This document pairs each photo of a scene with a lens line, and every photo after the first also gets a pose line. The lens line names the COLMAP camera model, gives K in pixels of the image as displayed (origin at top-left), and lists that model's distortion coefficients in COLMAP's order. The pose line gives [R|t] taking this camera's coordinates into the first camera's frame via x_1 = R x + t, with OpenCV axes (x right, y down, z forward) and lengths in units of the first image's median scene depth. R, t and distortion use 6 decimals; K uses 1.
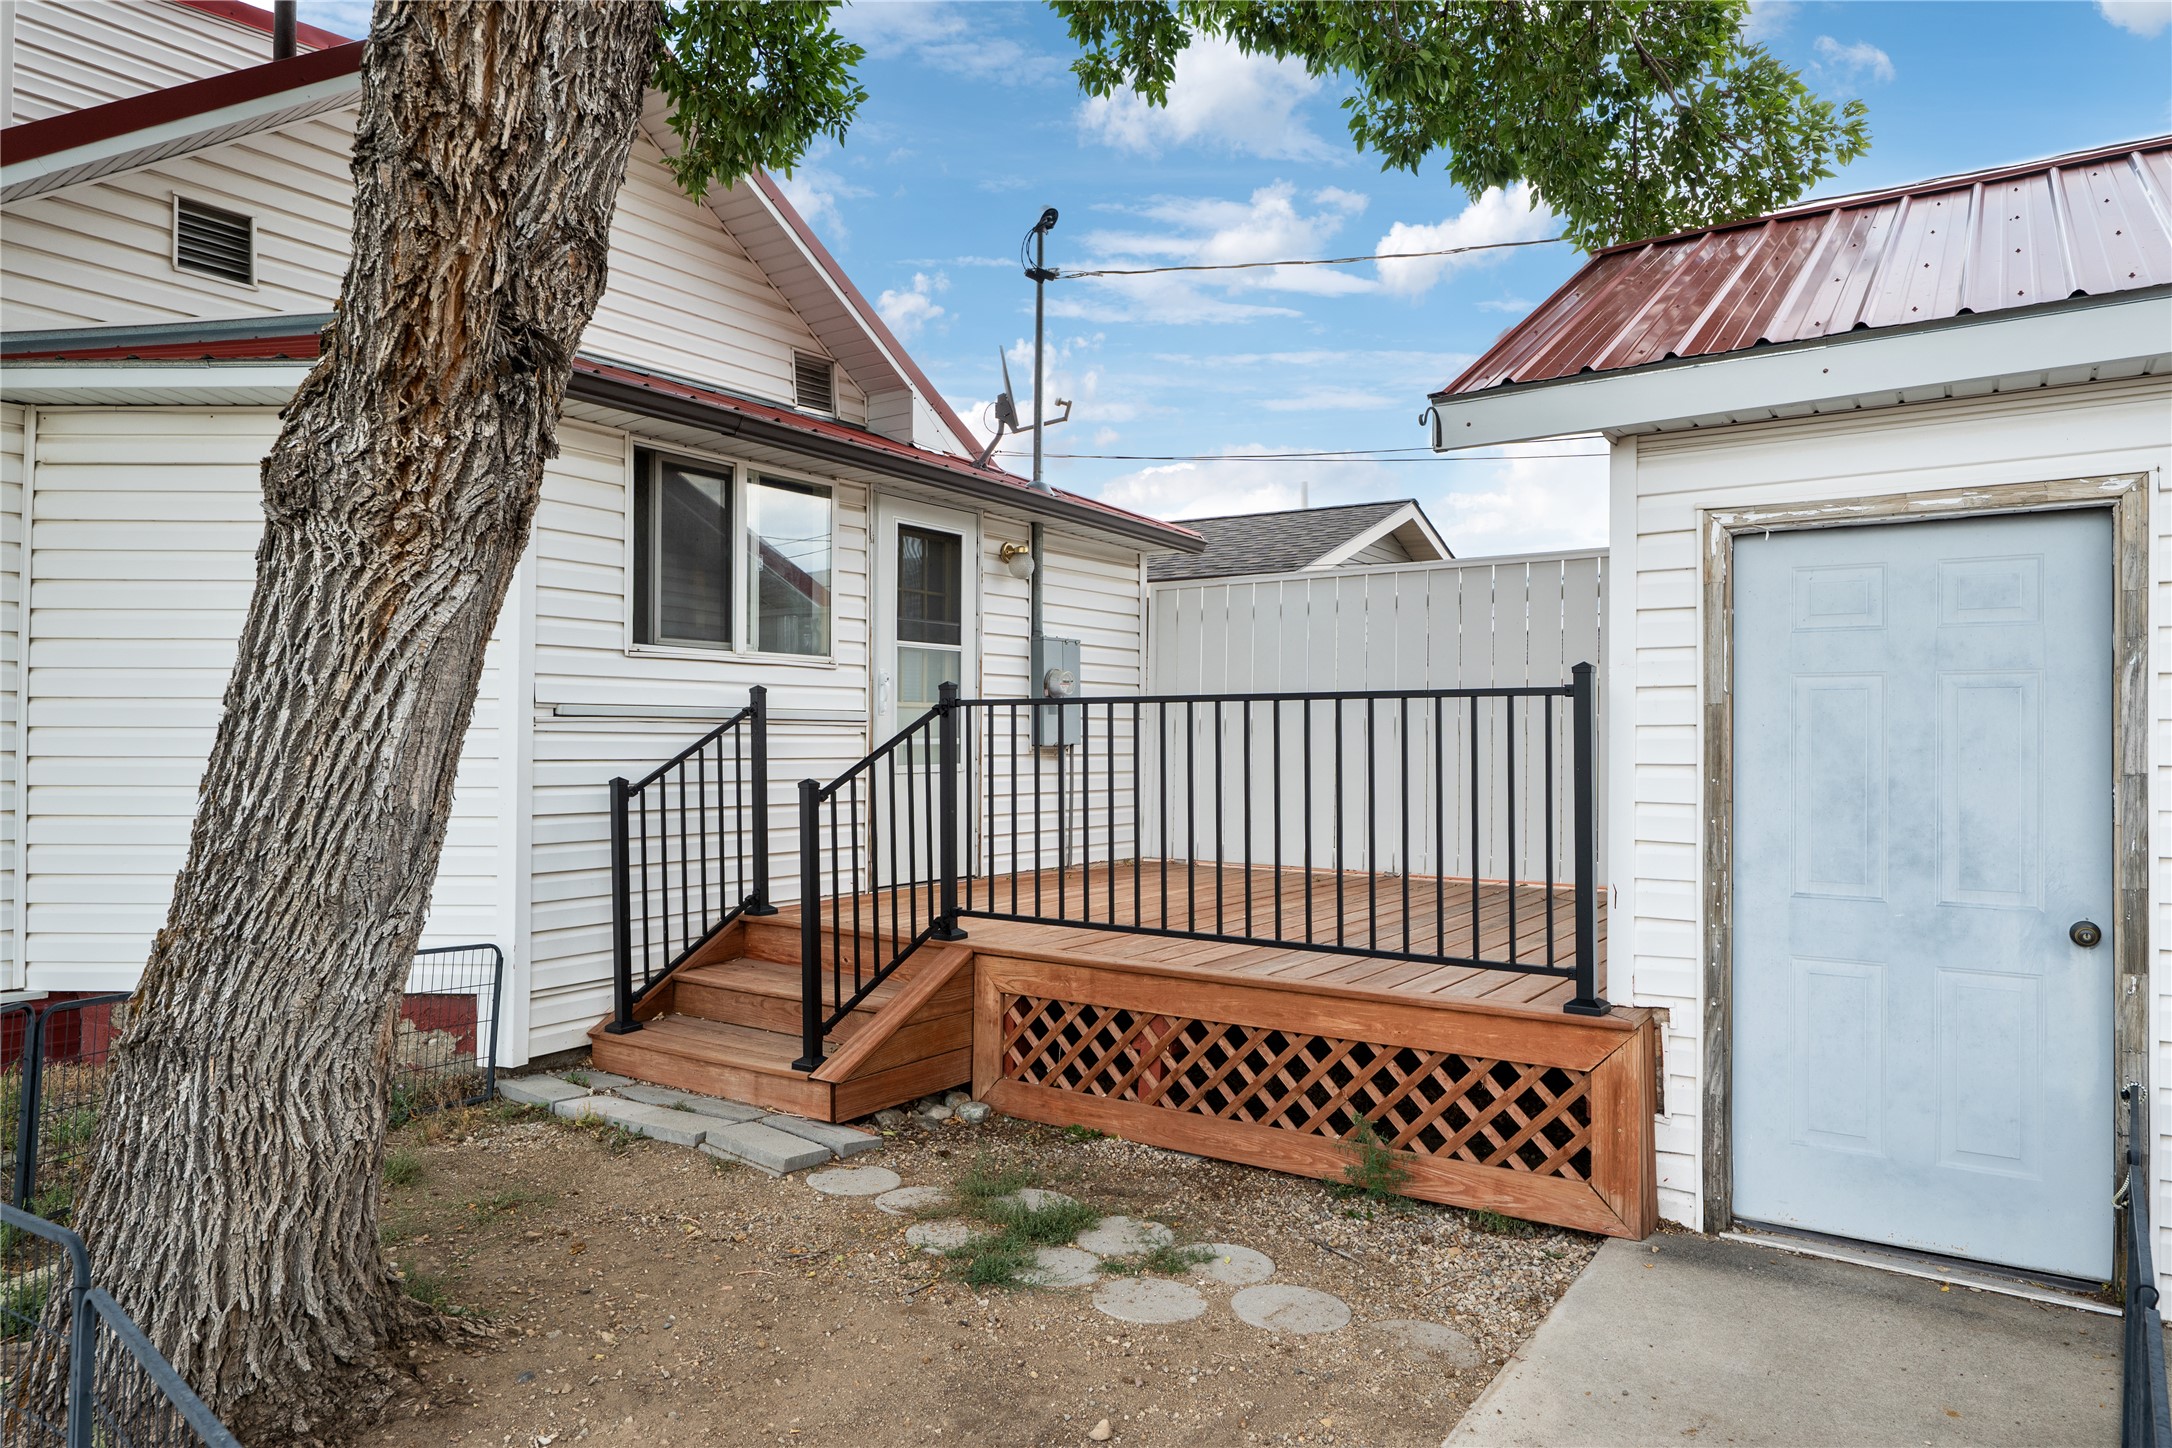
lens RADIAL K [[1298.8, 0, 1092.5], [0, 1298.8, 729.8], [0, 0, 1]] dist [0.000828, 0.000127]
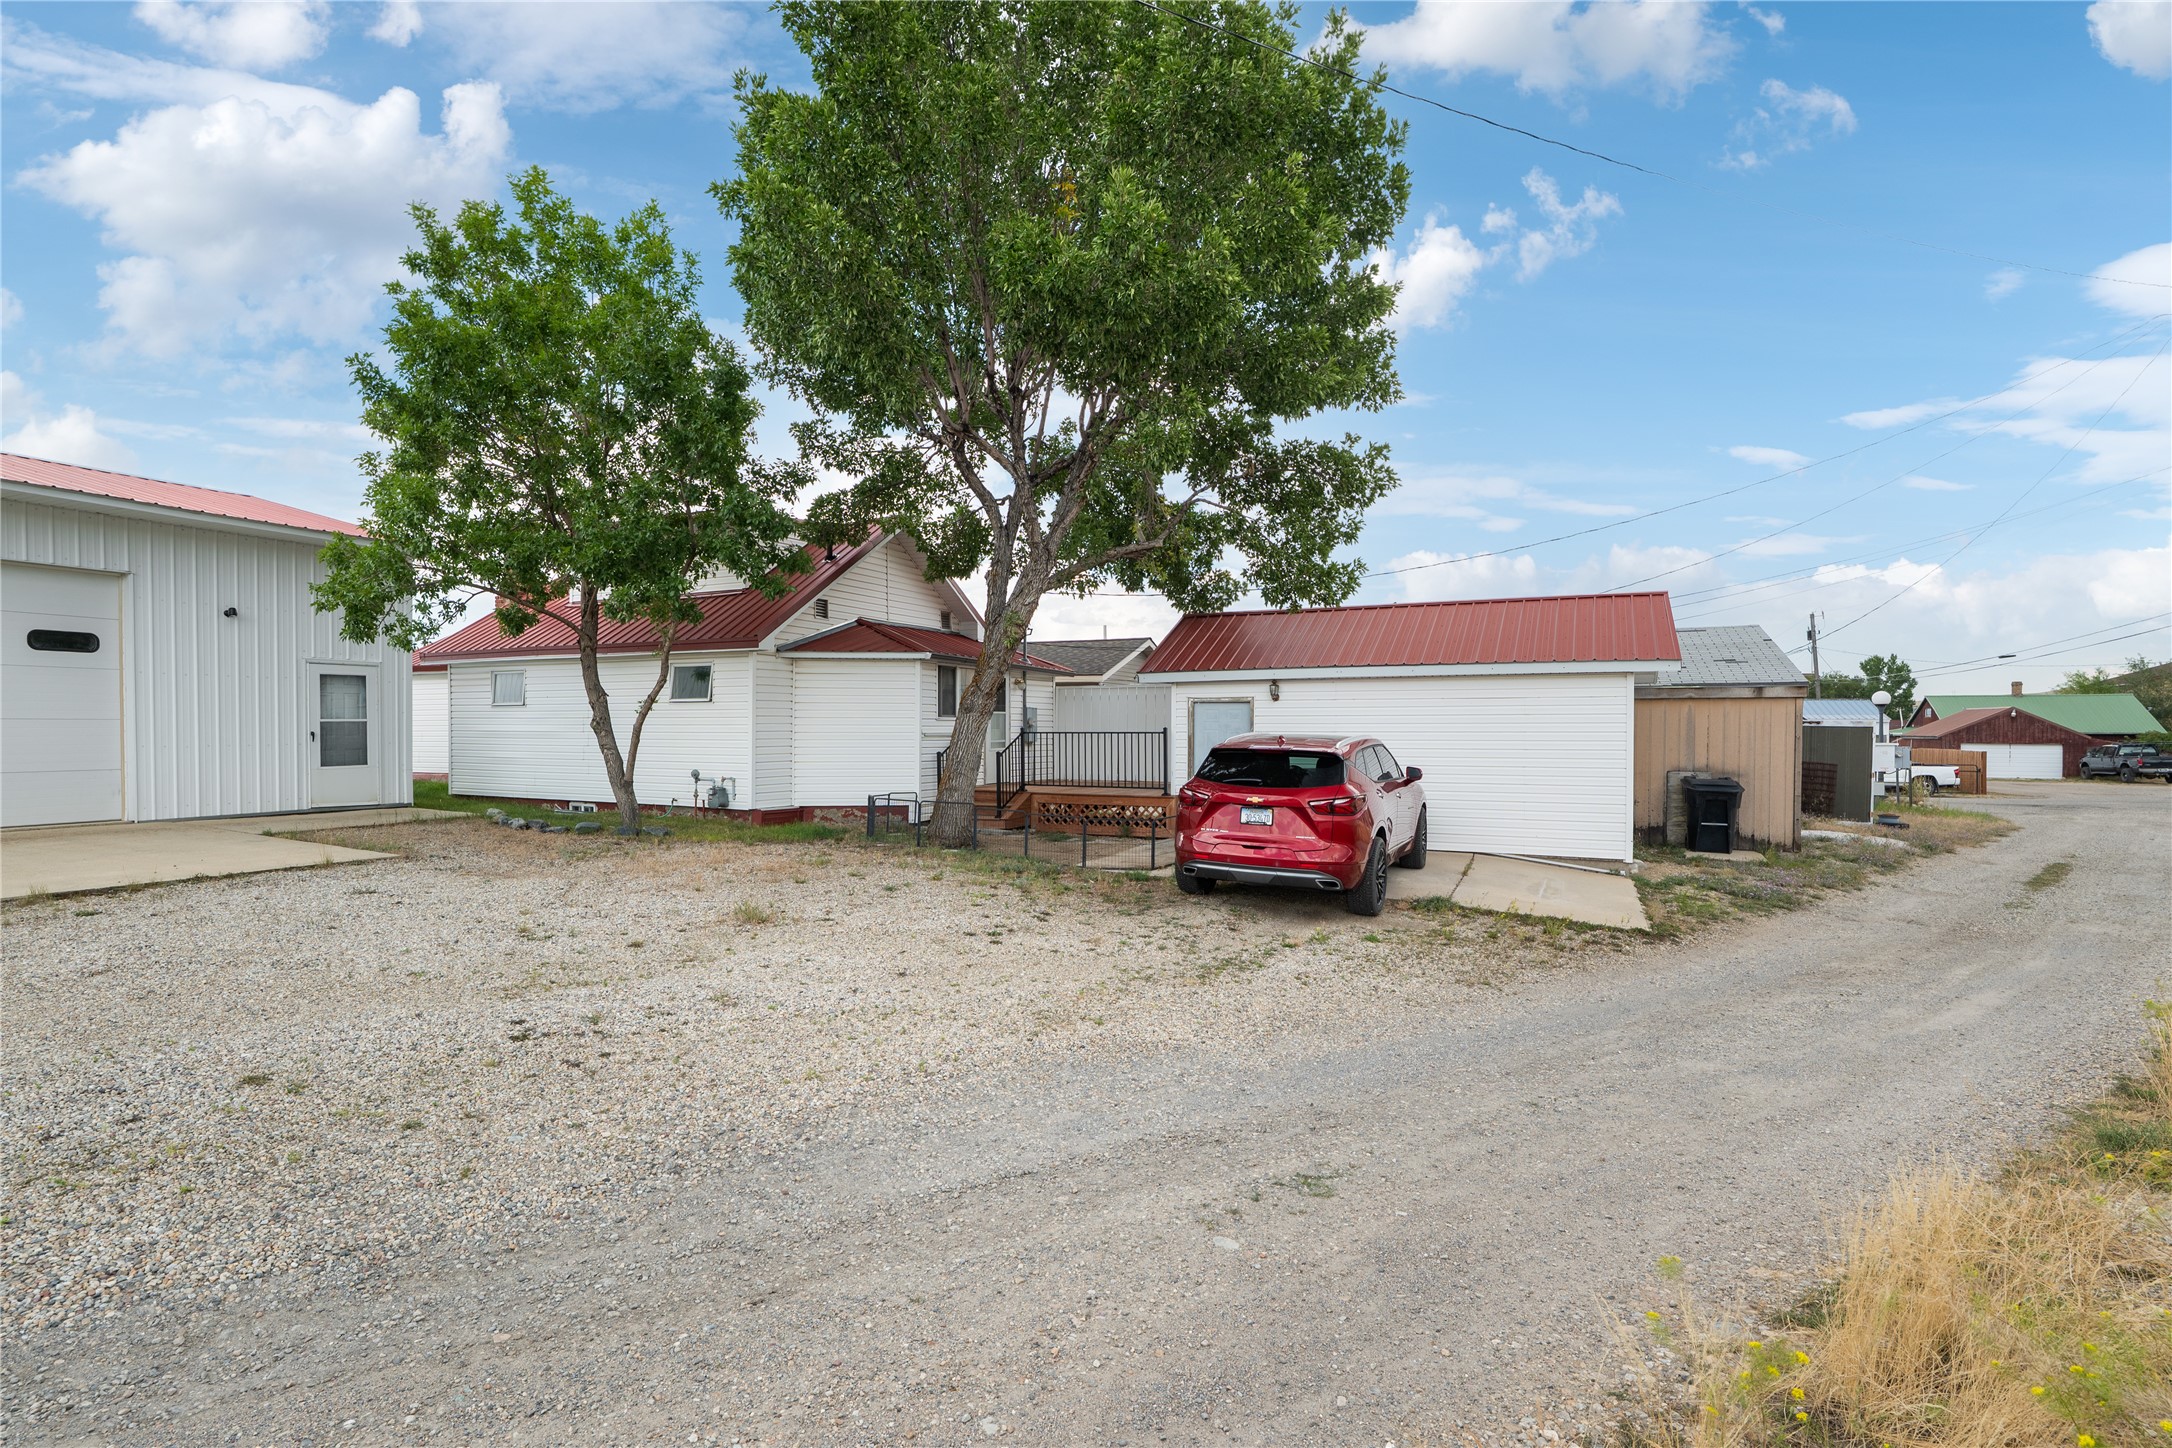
lens RADIAL K [[1037.7, 0, 1083.0], [0, 1037.7, 730.0], [0, 0, 1]] dist [-0.000009, 0.000000]
pose [[0.989251, -0.001834, 0.146217, -0.399308], [0.001032, 0.999984, 0.005562, -0.047205], [-0.146225, -0.005351, 0.989237, -2.207808]]
